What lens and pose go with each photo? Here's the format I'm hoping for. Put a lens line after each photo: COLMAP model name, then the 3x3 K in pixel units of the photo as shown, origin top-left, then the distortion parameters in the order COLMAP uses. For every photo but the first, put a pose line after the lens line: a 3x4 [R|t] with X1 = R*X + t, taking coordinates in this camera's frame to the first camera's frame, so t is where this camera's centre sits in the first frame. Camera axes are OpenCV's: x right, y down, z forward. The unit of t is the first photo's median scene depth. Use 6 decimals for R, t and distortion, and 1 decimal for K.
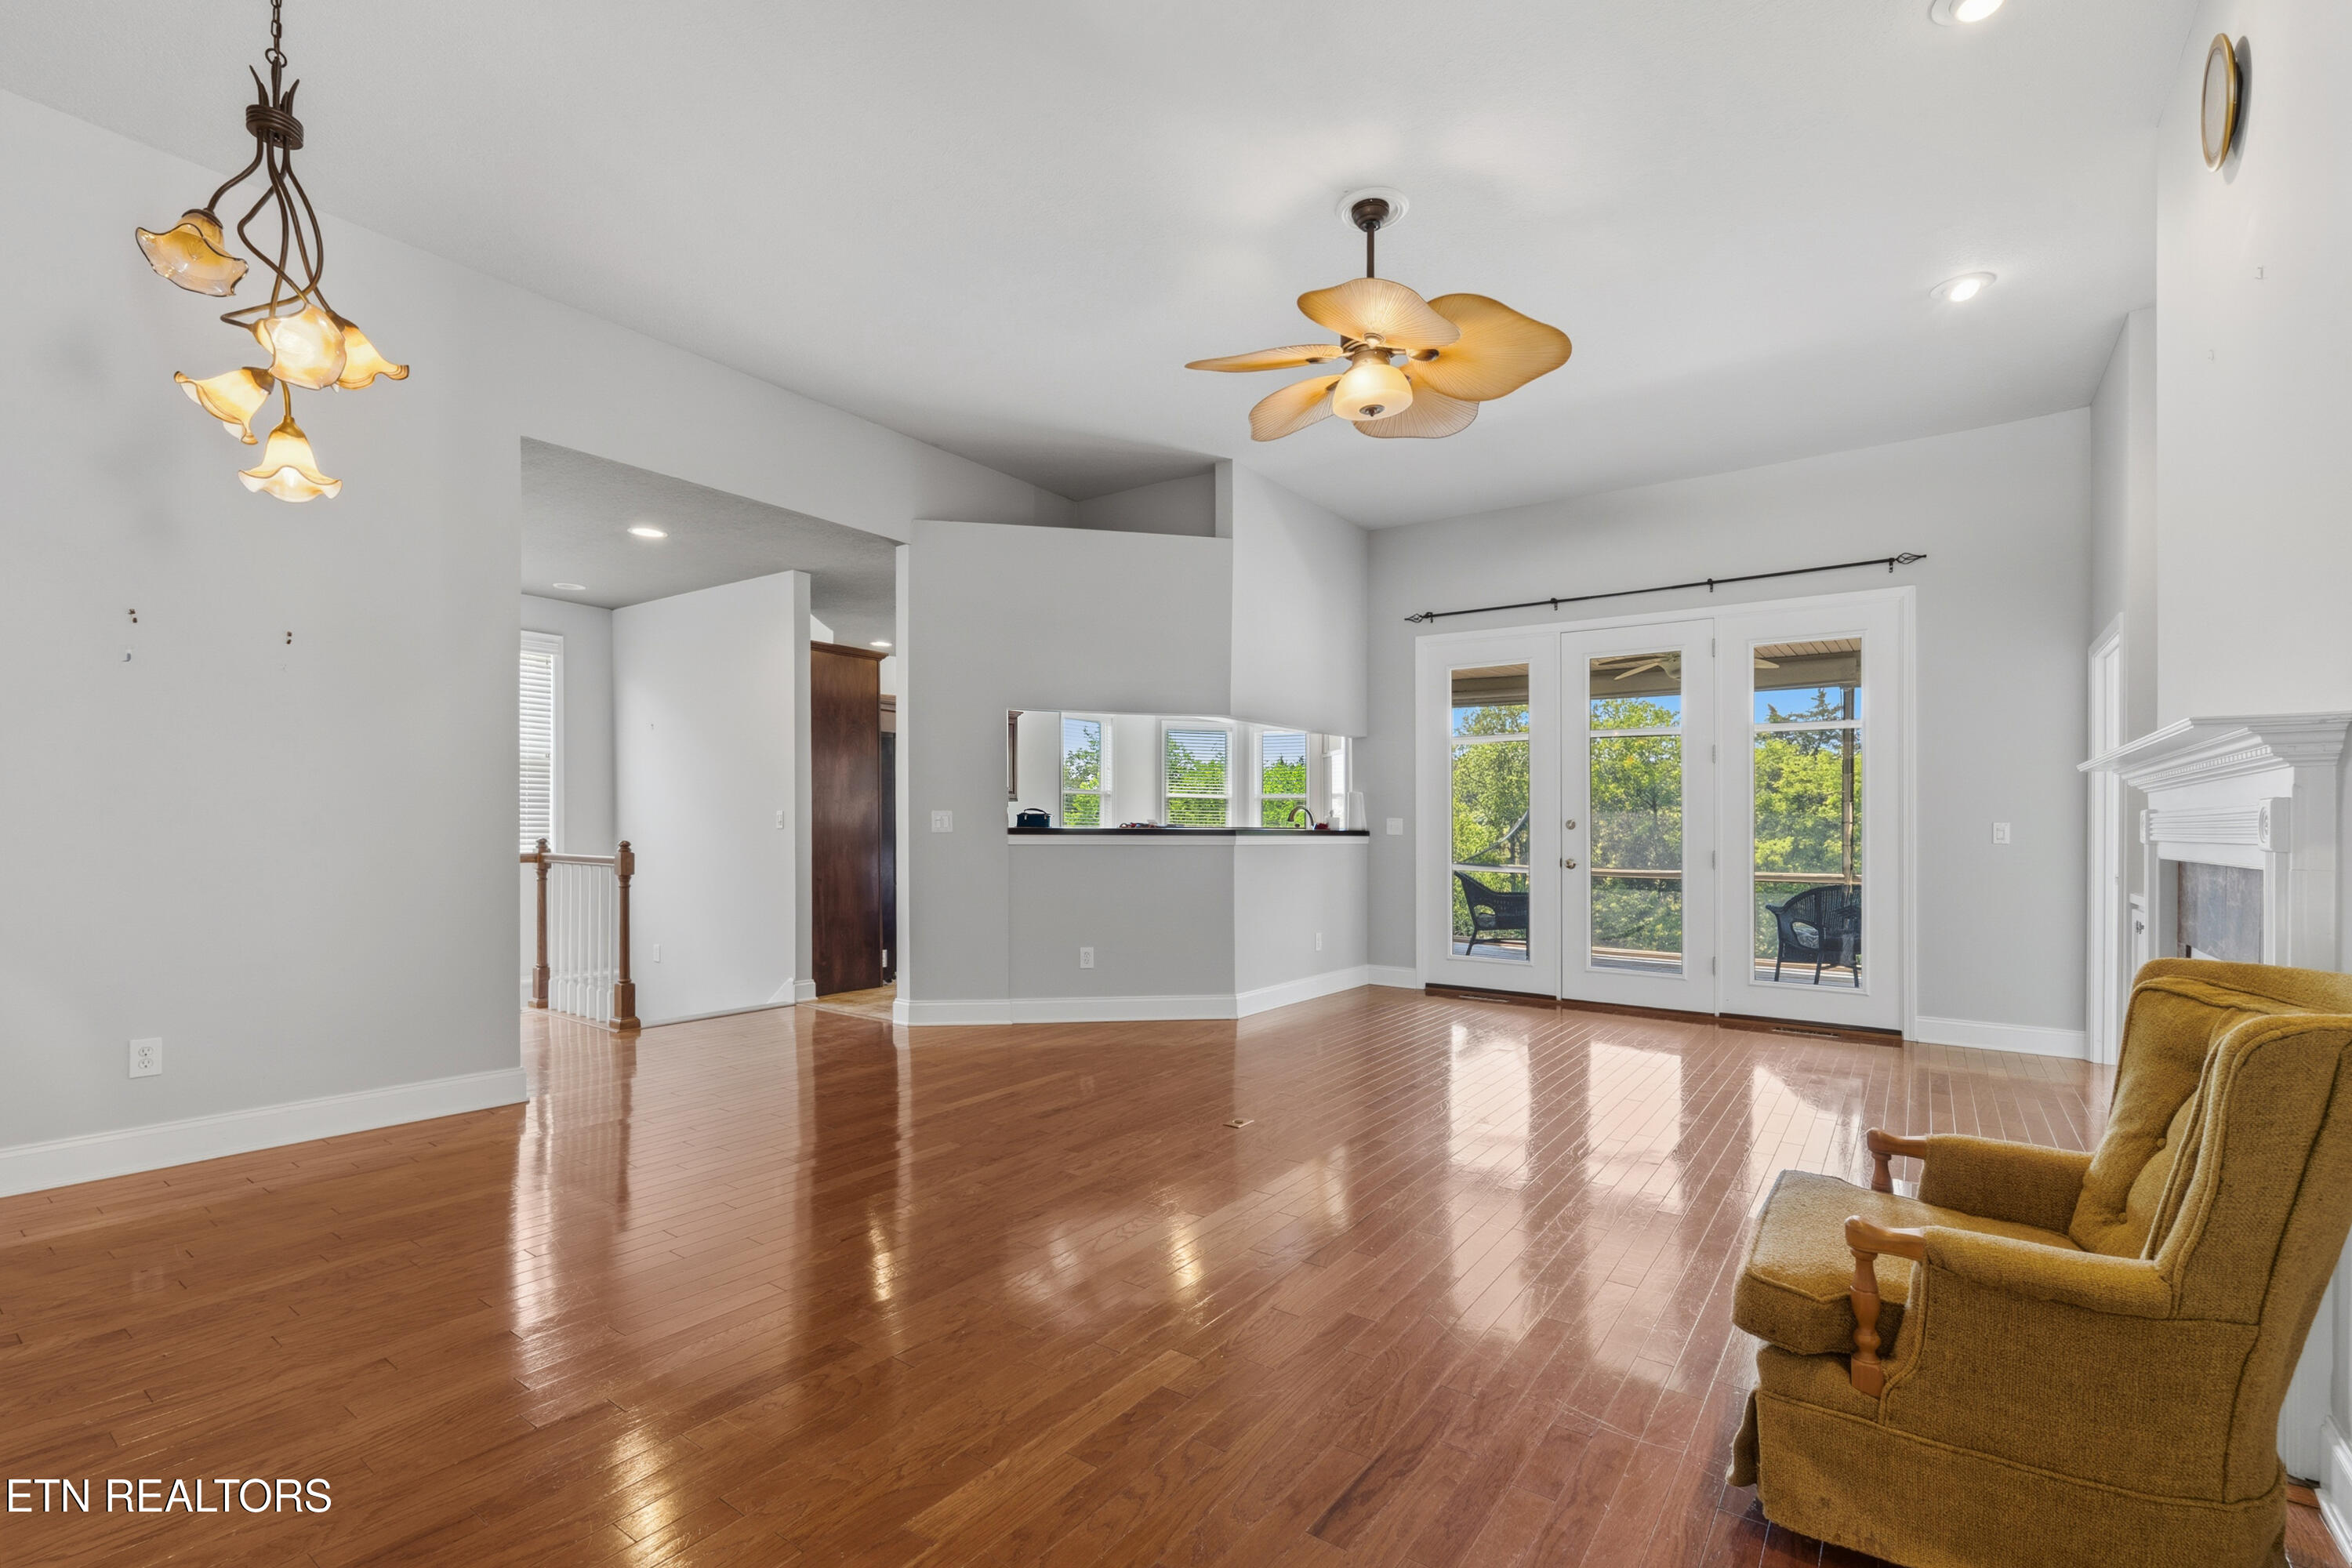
lens RADIAL K [[1040.2, 0, 1184.6], [0, 1040.2, 818.5], [0, 0, 1]] dist [-0.003286, 0.000086]
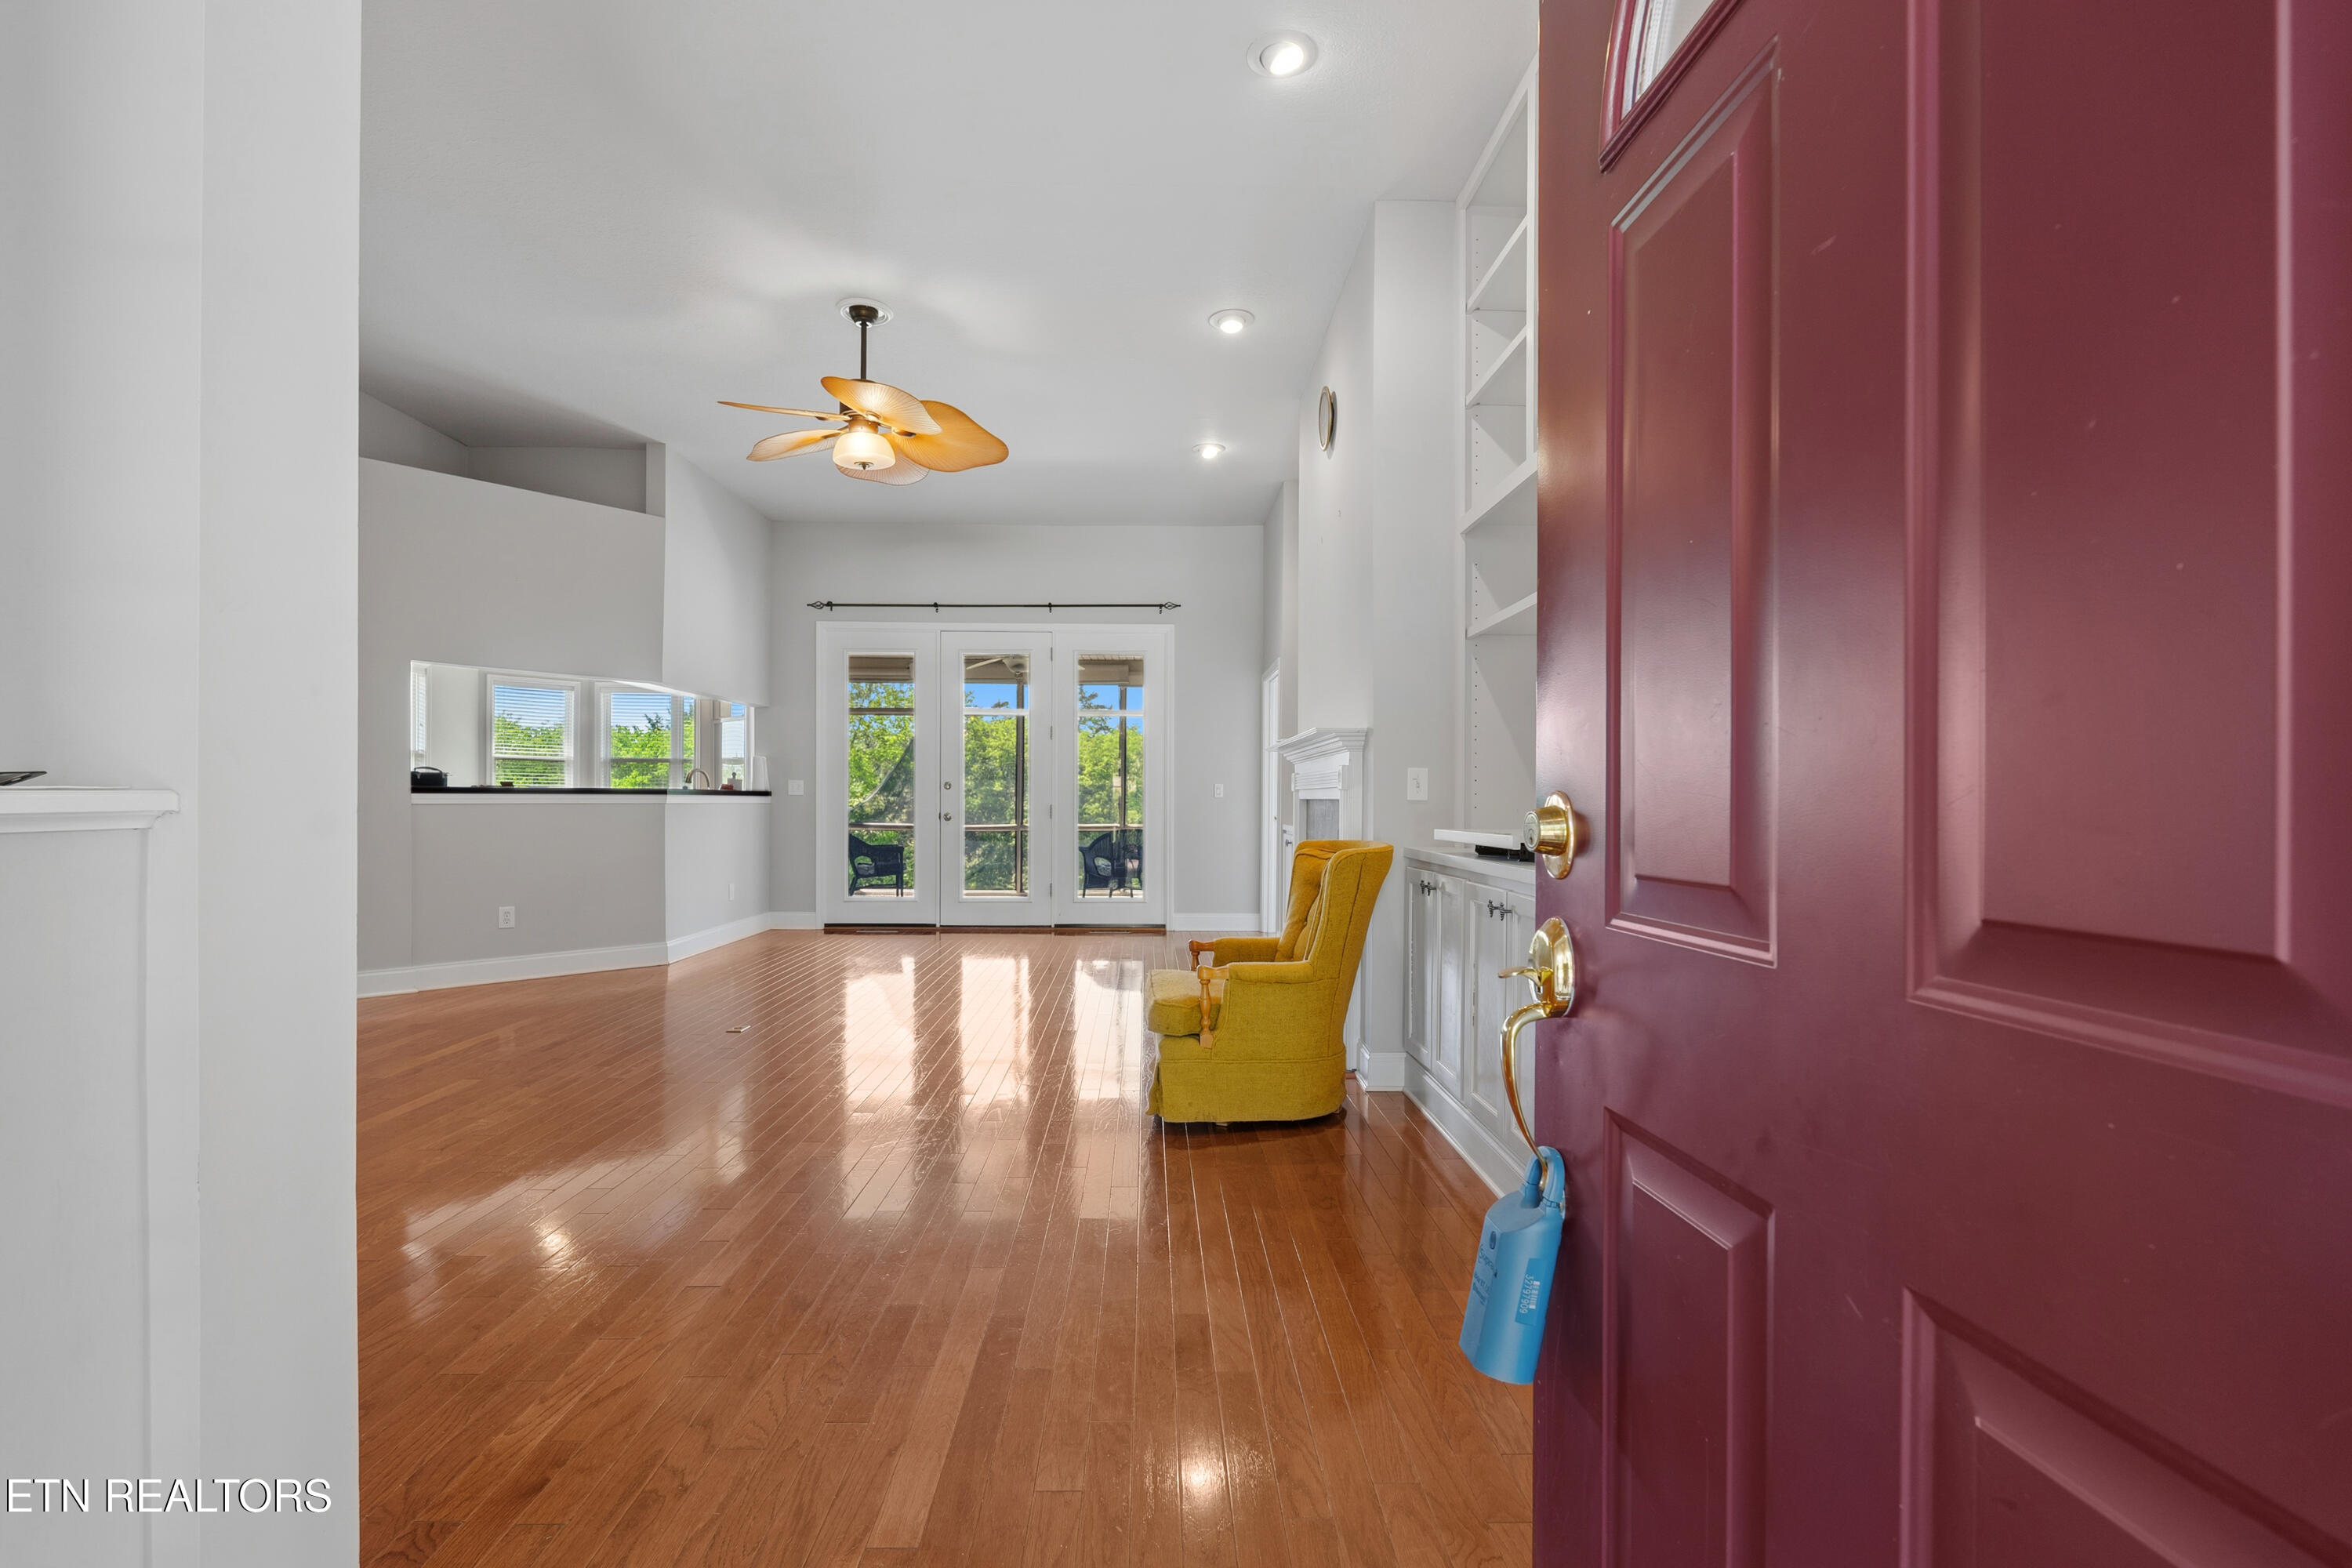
lens RADIAL K [[1040.2, 0, 1183.3], [0, 1040.2, 796.6], [0, 0, 1]] dist [-0.003286, 0.000086]
pose [[0.790589, -0.003916, 0.612335, -0.187641], [-0.001425, 0.999965, 0.008234, 0.009512], [-0.612346, -0.007382, 0.790555, -0.177383]]
